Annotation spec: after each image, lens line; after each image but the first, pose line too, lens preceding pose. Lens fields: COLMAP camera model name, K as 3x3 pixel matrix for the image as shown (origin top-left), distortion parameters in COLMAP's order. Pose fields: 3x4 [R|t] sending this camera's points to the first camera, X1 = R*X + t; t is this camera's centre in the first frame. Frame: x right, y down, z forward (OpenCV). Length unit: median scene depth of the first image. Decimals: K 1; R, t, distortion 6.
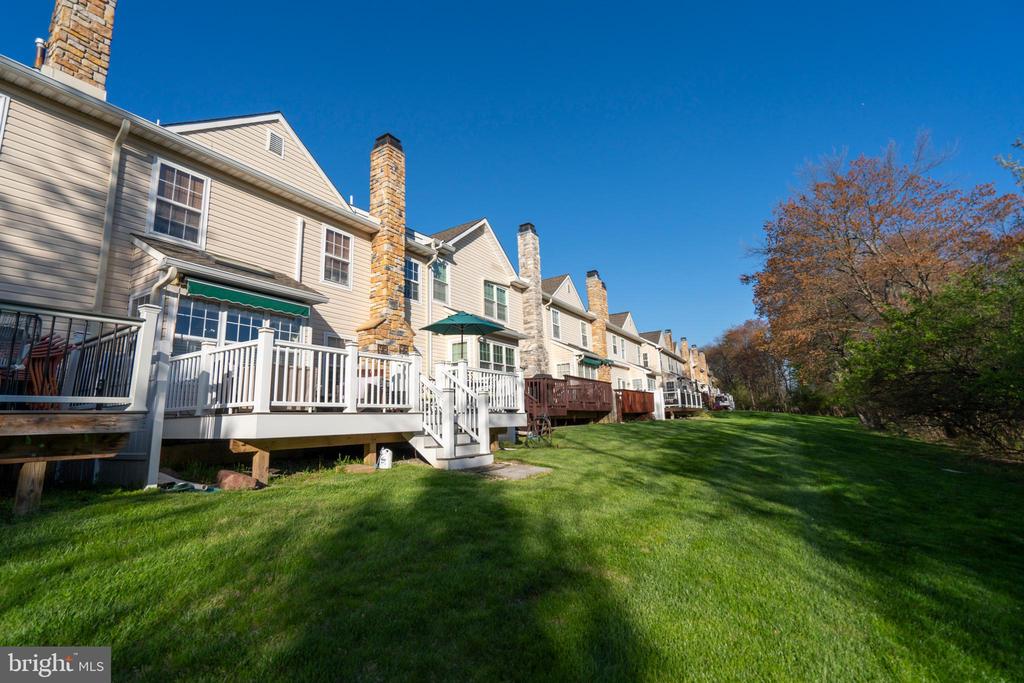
lens RADIAL K [[462.8, 0, 504.5], [0, 462.8, 337.5], [0, 0, 1]] dist [-0.011570, 0.005286]
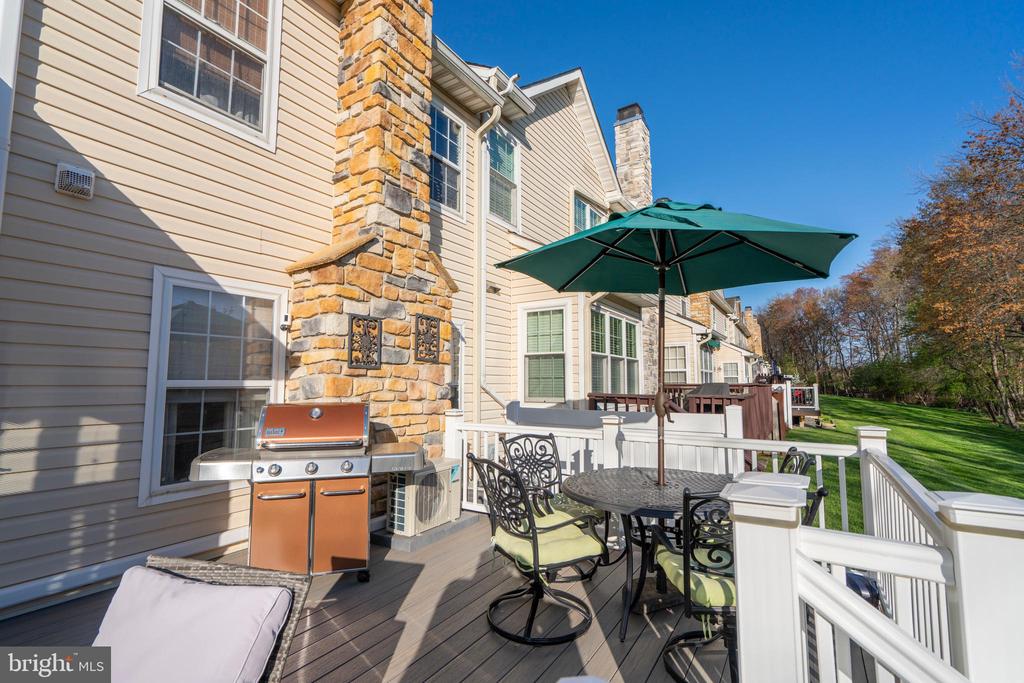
lens RADIAL K [[462.8, 0, 503.9], [0, 462.8, 340.5], [0, 0, 1]] dist [-0.011570, 0.005286]
pose [[0.999359, 0.029689, -0.019995, -0.152453], [-0.027820, 0.995731, 0.088006, 0.001175], [0.022523, -0.087393, 0.995919, 0.649683]]
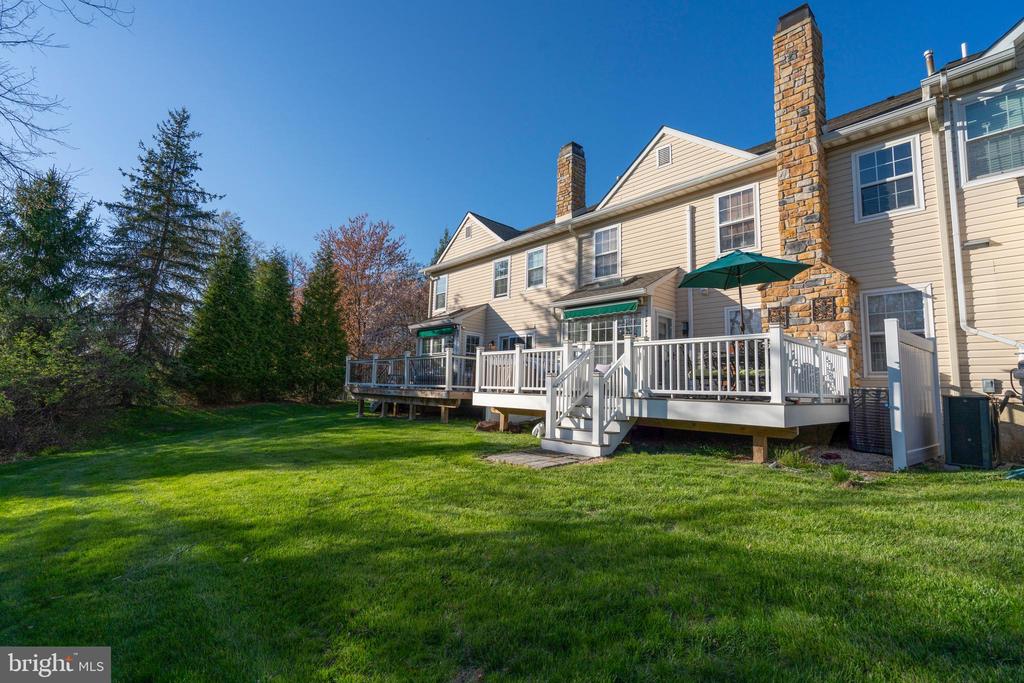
lens RADIAL K [[462.8, 0, 497.3], [0, 462.8, 339.9], [0, 0, 1]] dist [-0.011570, 0.005286]
pose [[-0.303907, -0.079722, -0.949360, 0.581822], [0.151755, 0.979719, -0.130851, 0.095316], [0.940538, -0.183837, -0.285645, 0.741344]]
